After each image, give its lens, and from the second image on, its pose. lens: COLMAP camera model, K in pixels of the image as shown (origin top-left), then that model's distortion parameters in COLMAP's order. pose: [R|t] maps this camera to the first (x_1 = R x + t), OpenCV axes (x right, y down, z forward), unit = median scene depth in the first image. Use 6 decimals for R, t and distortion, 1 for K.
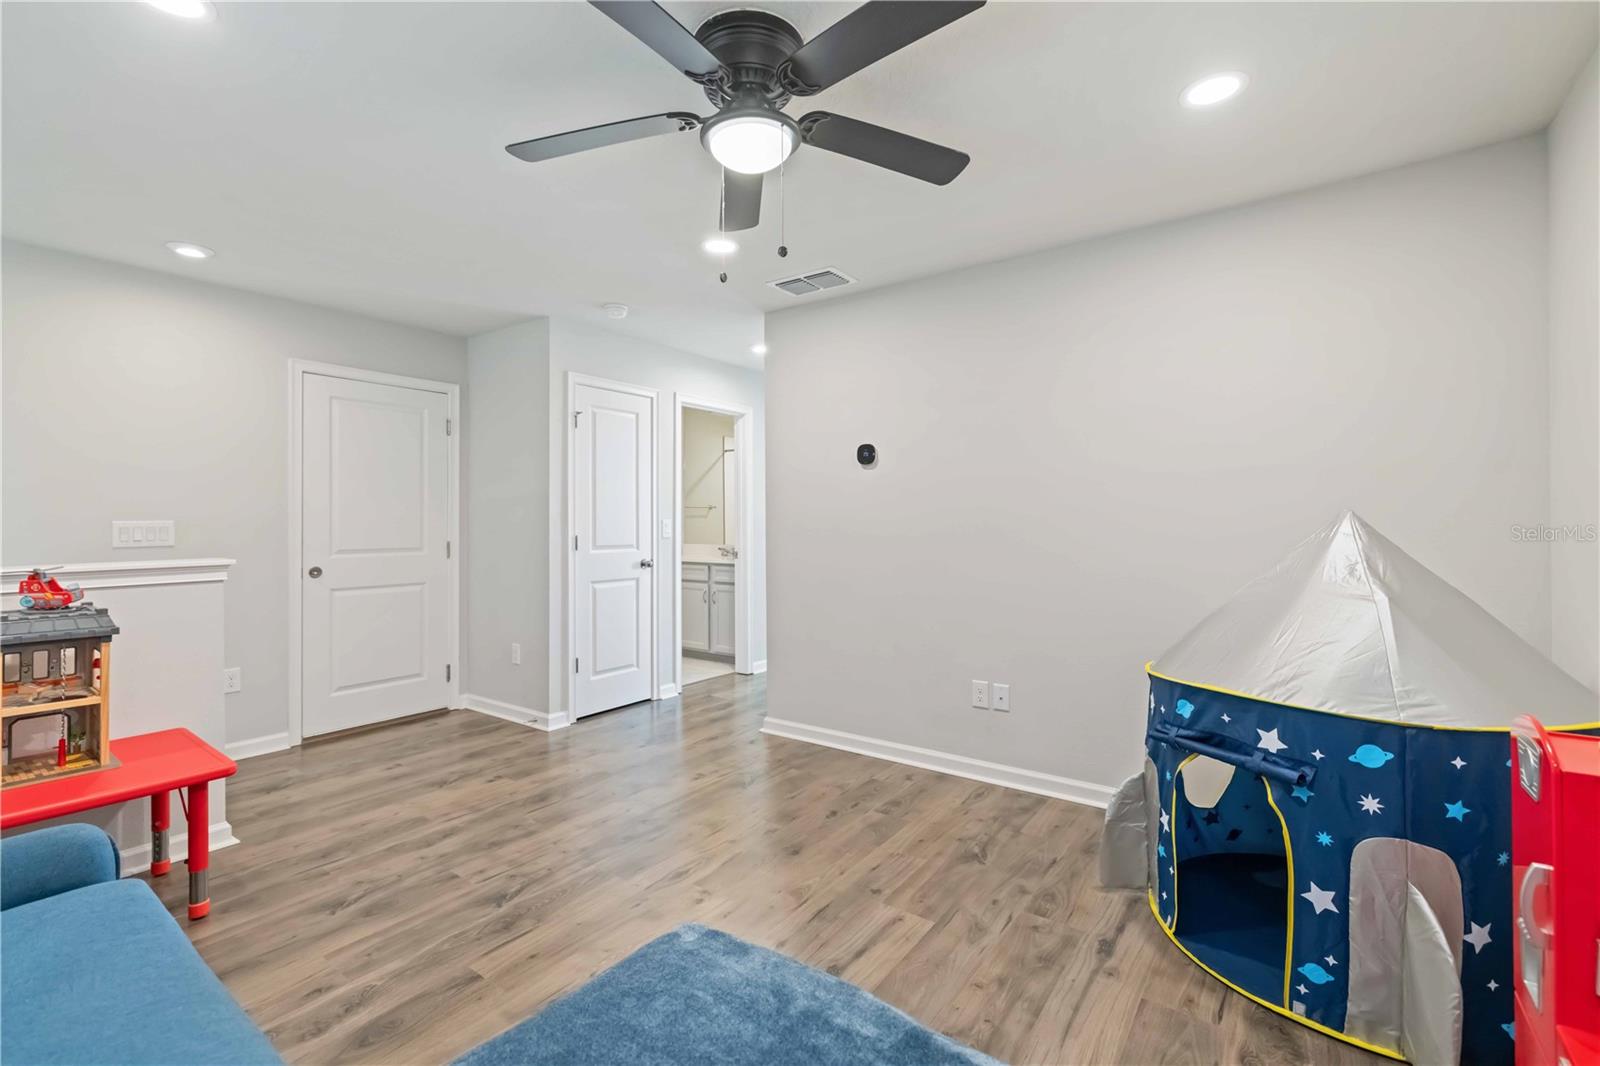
lens RADIAL K [[698.2, 0, 796.6], [0, 698.2, 522.9], [0, 0, 1]] dist [0.006031, 0.000645]
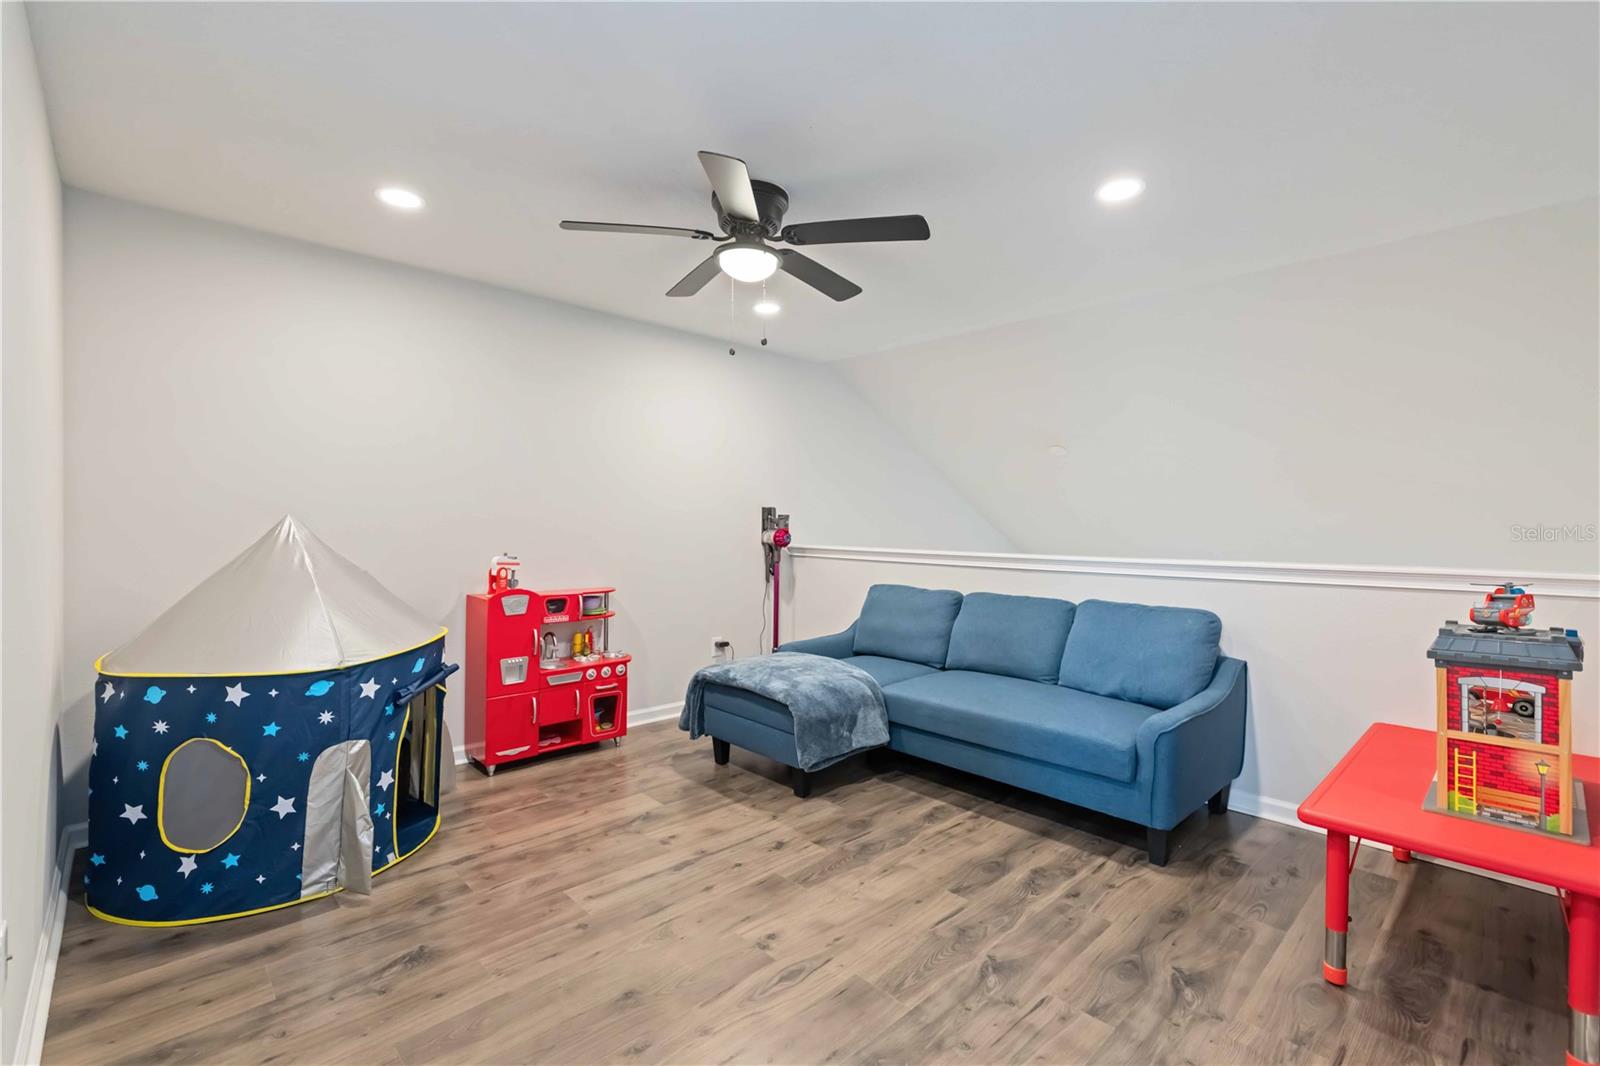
lens RADIAL K [[698.2, 0, 805.0], [0, 698.2, 525.8], [0, 0, 1]] dist [0.006031, 0.000645]
pose [[-0.986033, -0.004144, 0.166501, -0.341726], [-0.002761, 0.999960, 0.008541, -0.010058], [-0.166530, 0.007962, -0.986004, 1.940697]]
